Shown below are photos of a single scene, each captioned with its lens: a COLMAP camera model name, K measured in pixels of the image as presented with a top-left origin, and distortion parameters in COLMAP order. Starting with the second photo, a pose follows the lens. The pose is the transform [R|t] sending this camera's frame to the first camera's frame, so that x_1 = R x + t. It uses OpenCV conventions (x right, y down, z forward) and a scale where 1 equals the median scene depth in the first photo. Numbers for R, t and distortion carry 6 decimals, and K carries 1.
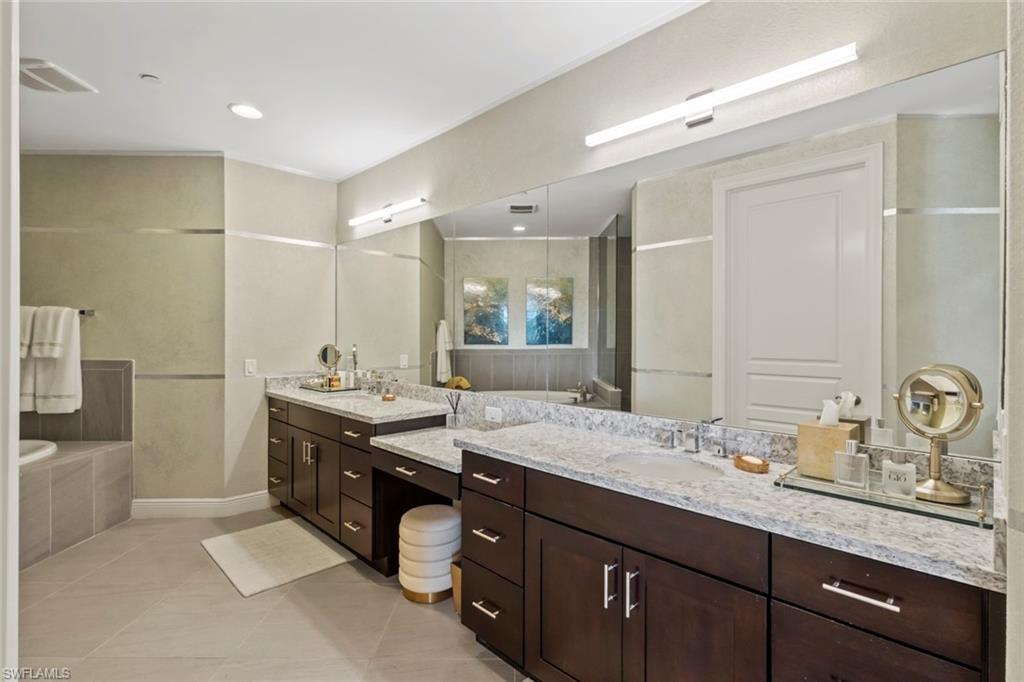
lens RADIAL K [[475.1, 0, 512.8], [0, 475.1, 337.2], [0, 0, 1]] dist [0.002195, 0.000843]
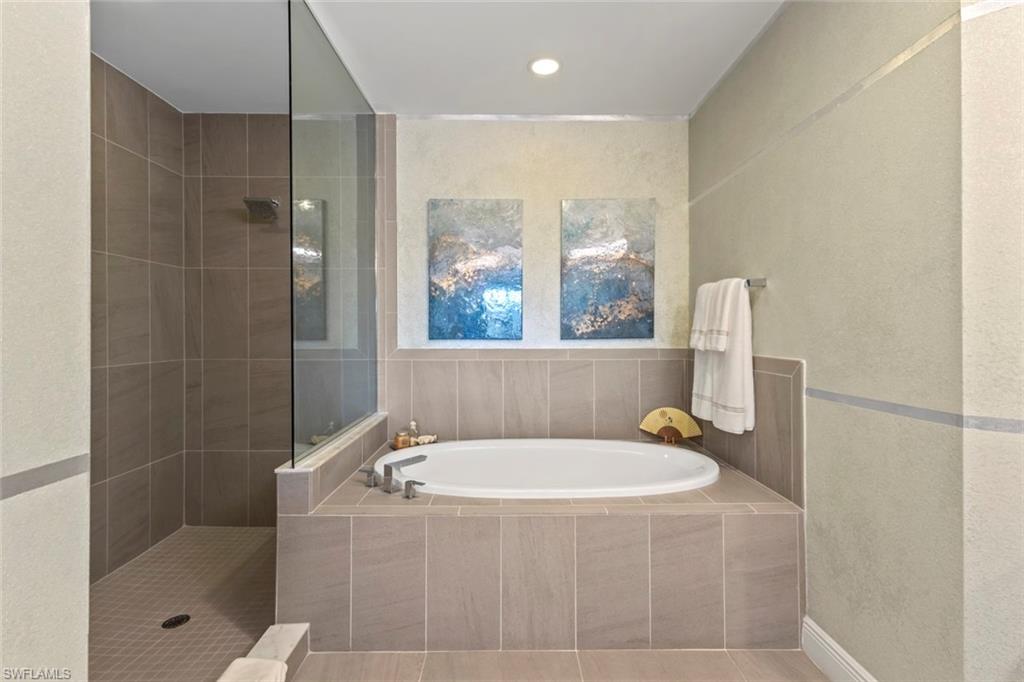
lens RADIAL K [[475.1, 0, 512.8], [0, 475.1, 337.2], [0, 0, 1]] dist [0.002195, 0.000843]
pose [[0.002607, 0.002683, -0.999993, -0.255785], [0.003428, 0.999991, 0.002692, 0.019027], [0.999991, -0.003435, 0.002598, 0.670860]]
